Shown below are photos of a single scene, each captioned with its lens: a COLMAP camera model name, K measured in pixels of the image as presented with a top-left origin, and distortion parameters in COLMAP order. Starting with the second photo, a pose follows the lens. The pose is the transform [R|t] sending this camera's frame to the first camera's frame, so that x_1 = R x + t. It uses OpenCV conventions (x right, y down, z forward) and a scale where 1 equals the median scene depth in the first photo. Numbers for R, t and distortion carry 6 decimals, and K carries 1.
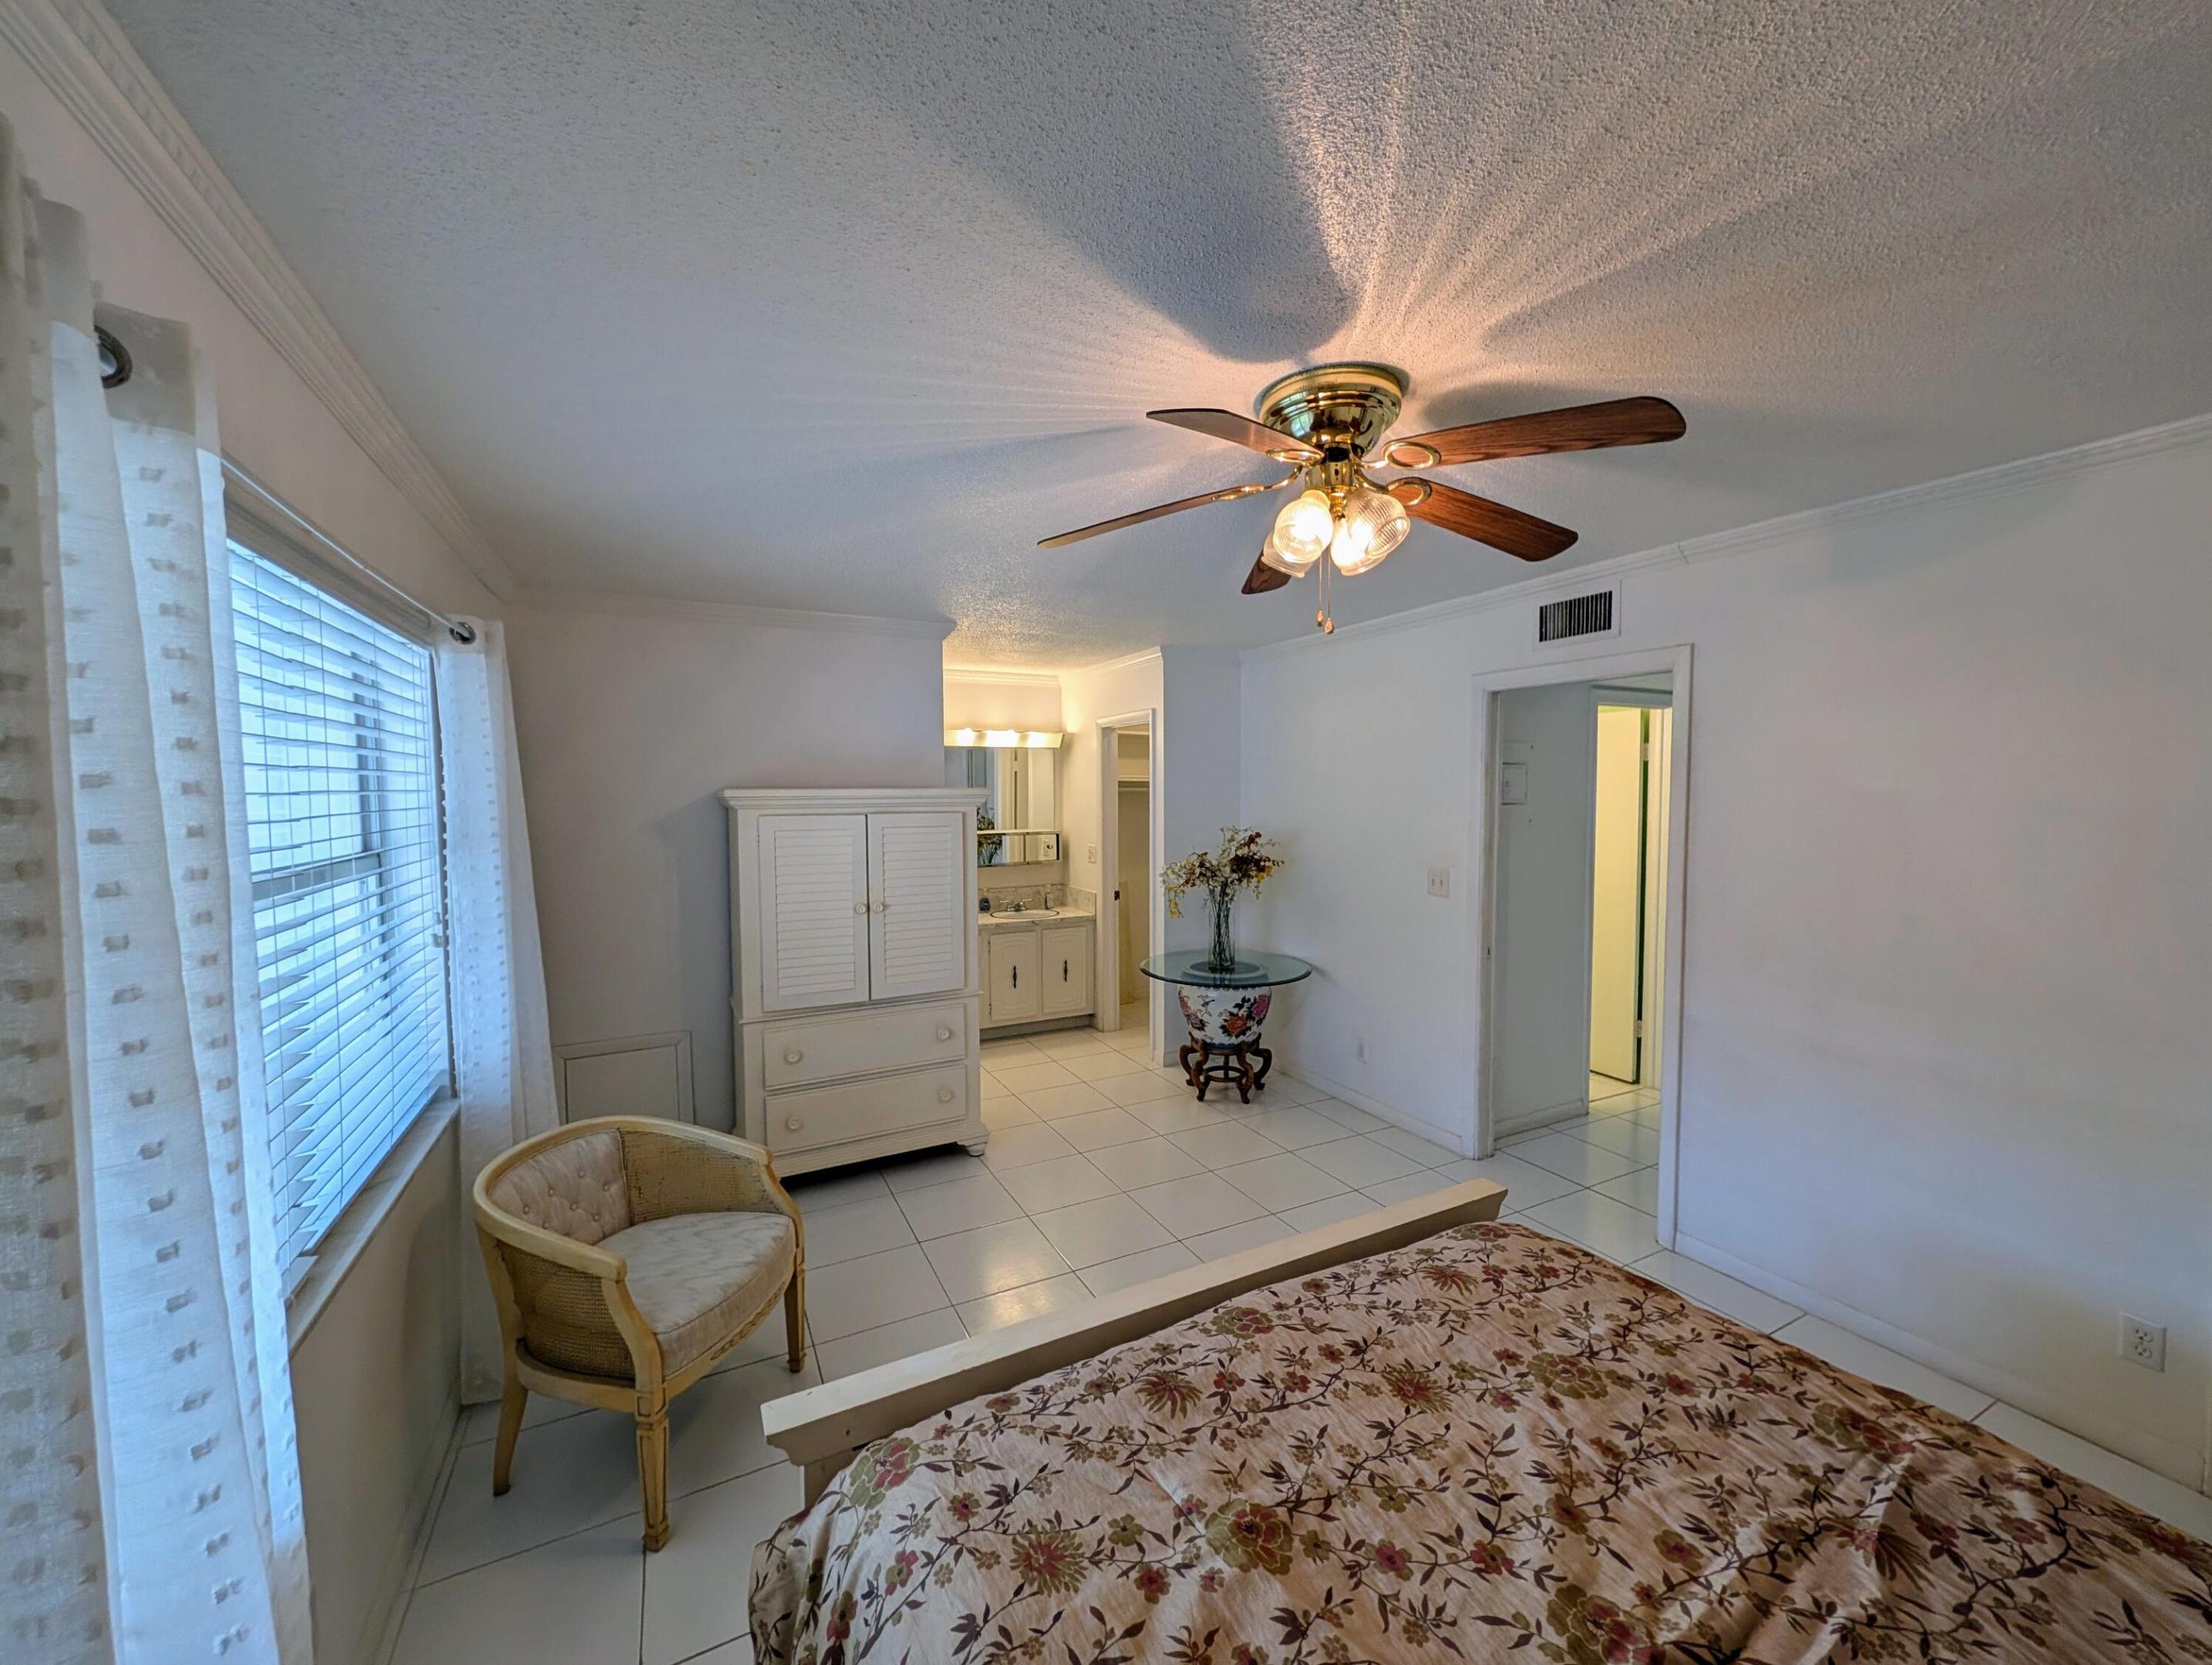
lens RADIAL K [[851.4, 0, 1107.9], [0, 851.4, 821.1], [0, 0, 1]] dist [-0.000457, -0.000034]
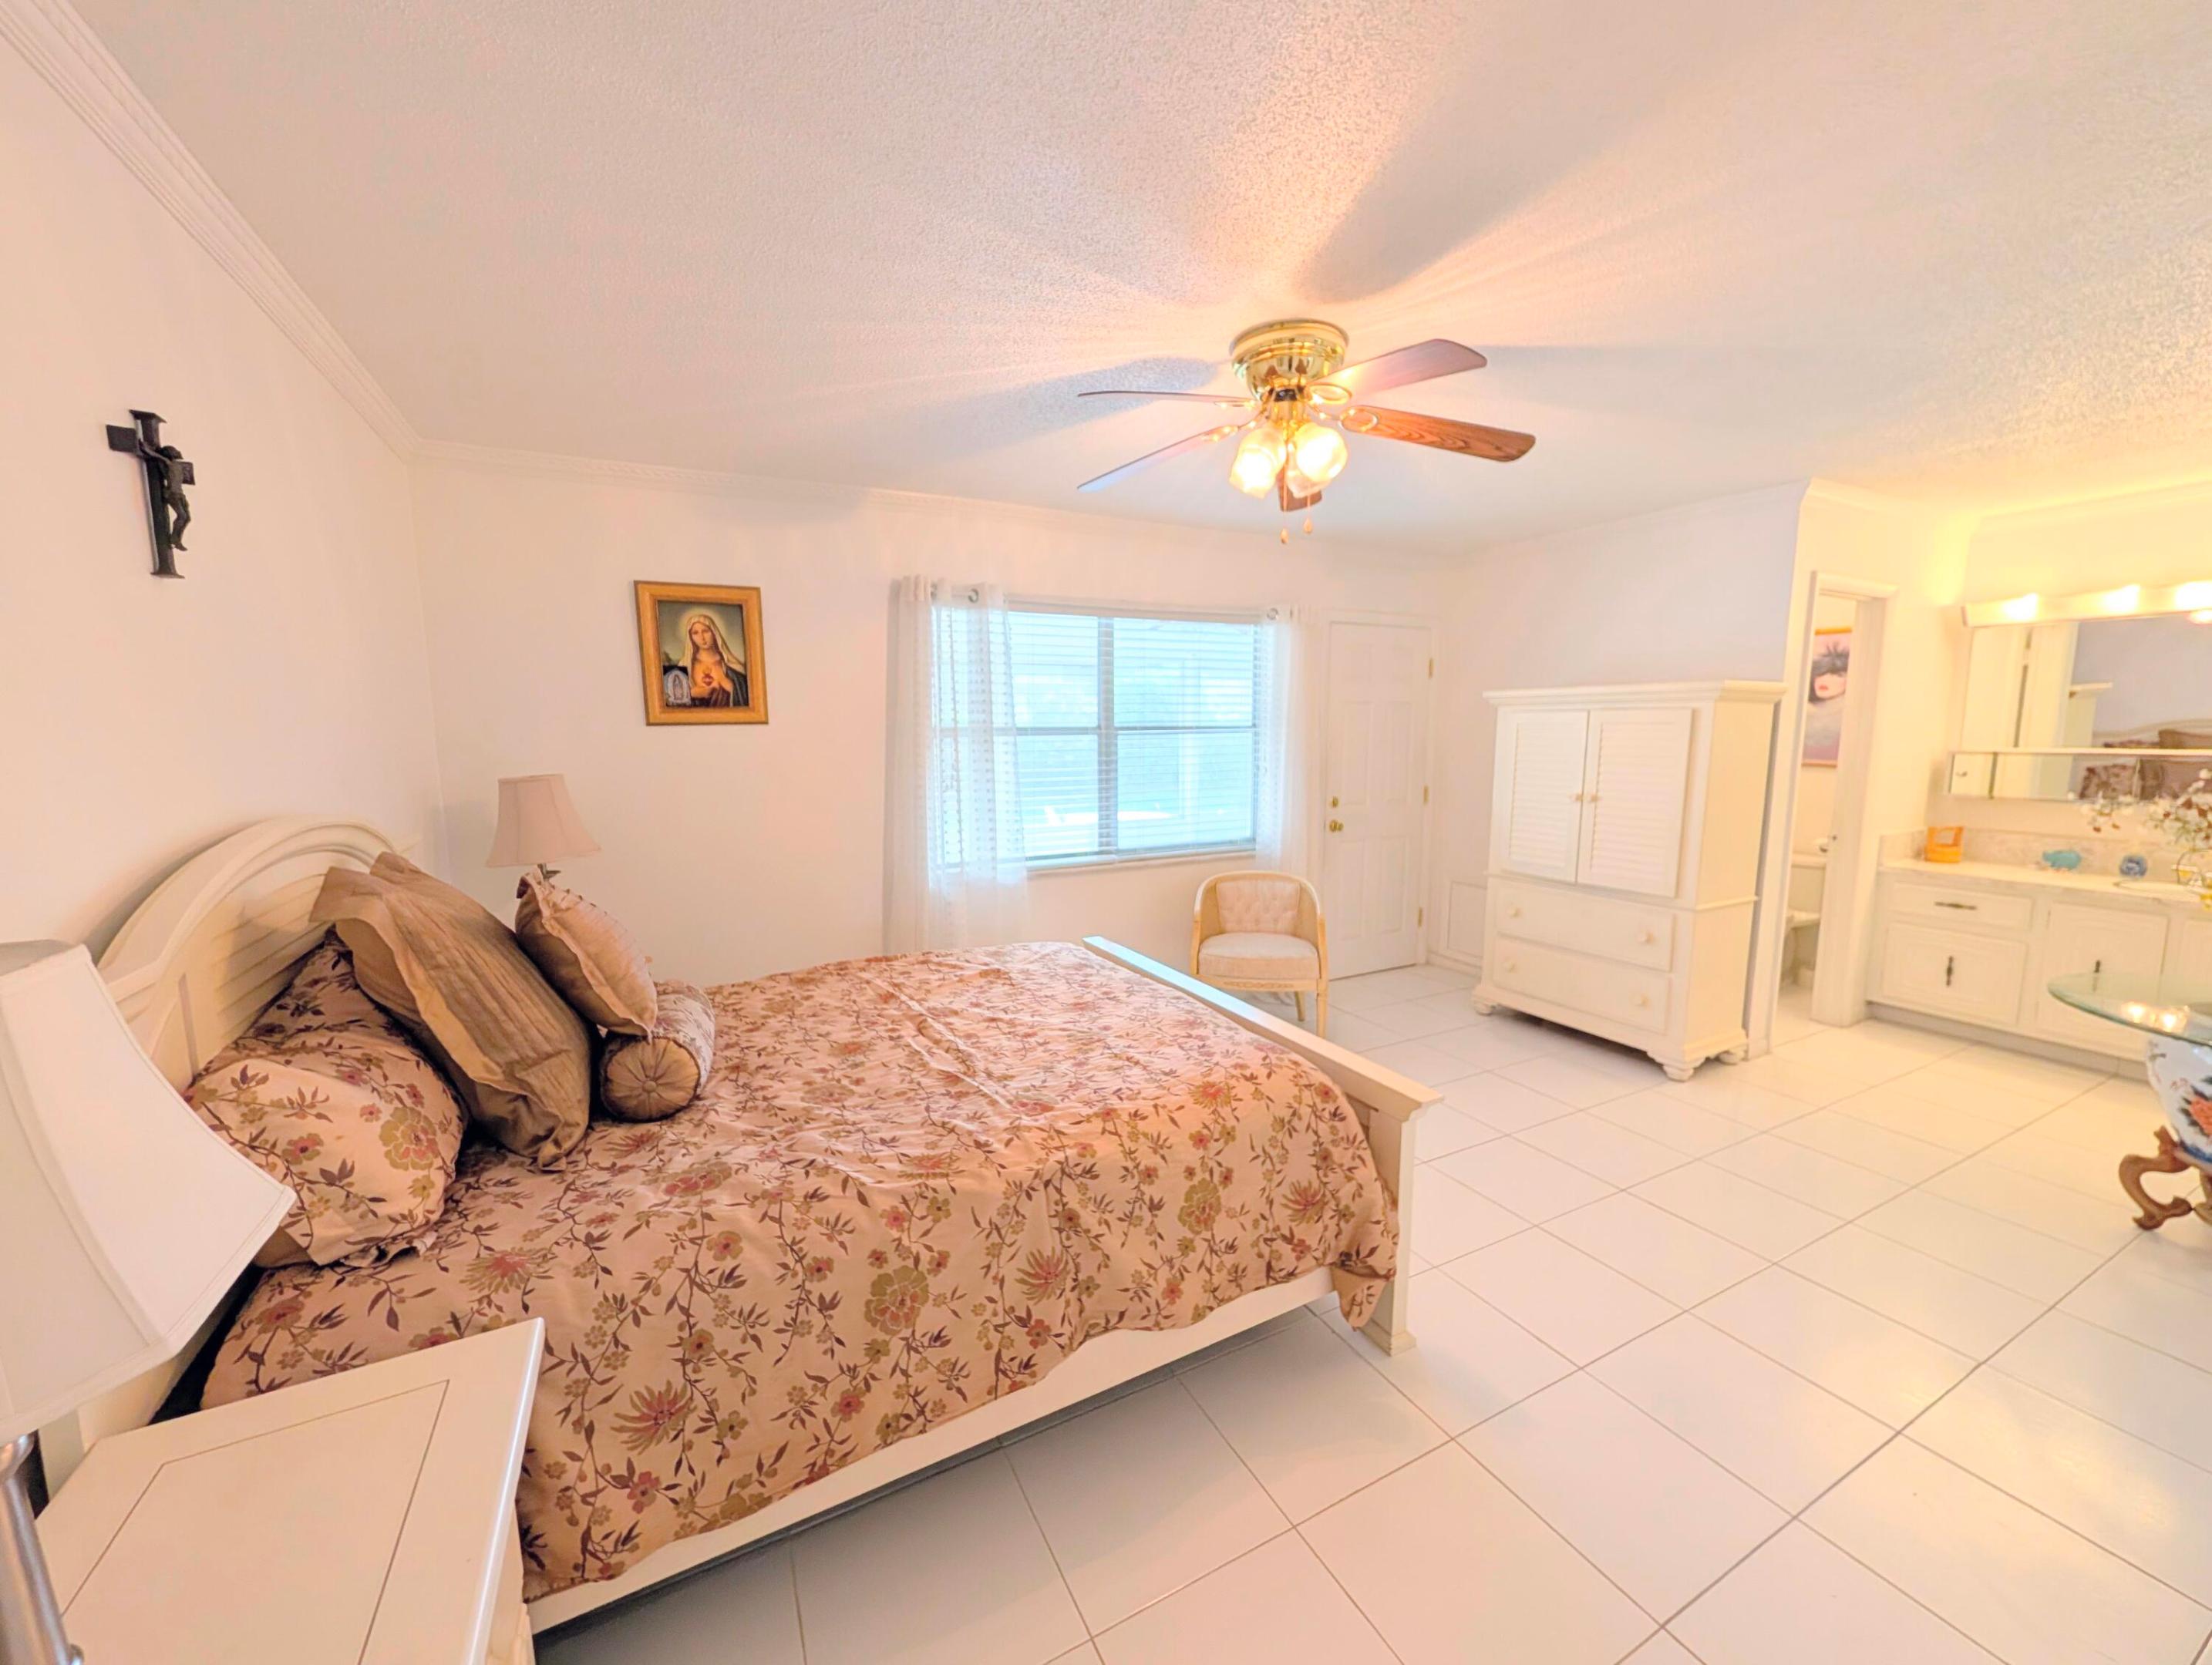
lens RADIAL K [[851.4, 0, 1097.6], [0, 851.4, 844.1], [0, 0, 1]] dist [-0.000457, -0.000034]
pose [[-0.002042, 0.142918, -0.989732, 2.193301], [-0.027986, 0.989339, 0.142919, 0.064808], [0.999606, 0.027990, 0.001980, 1.063050]]
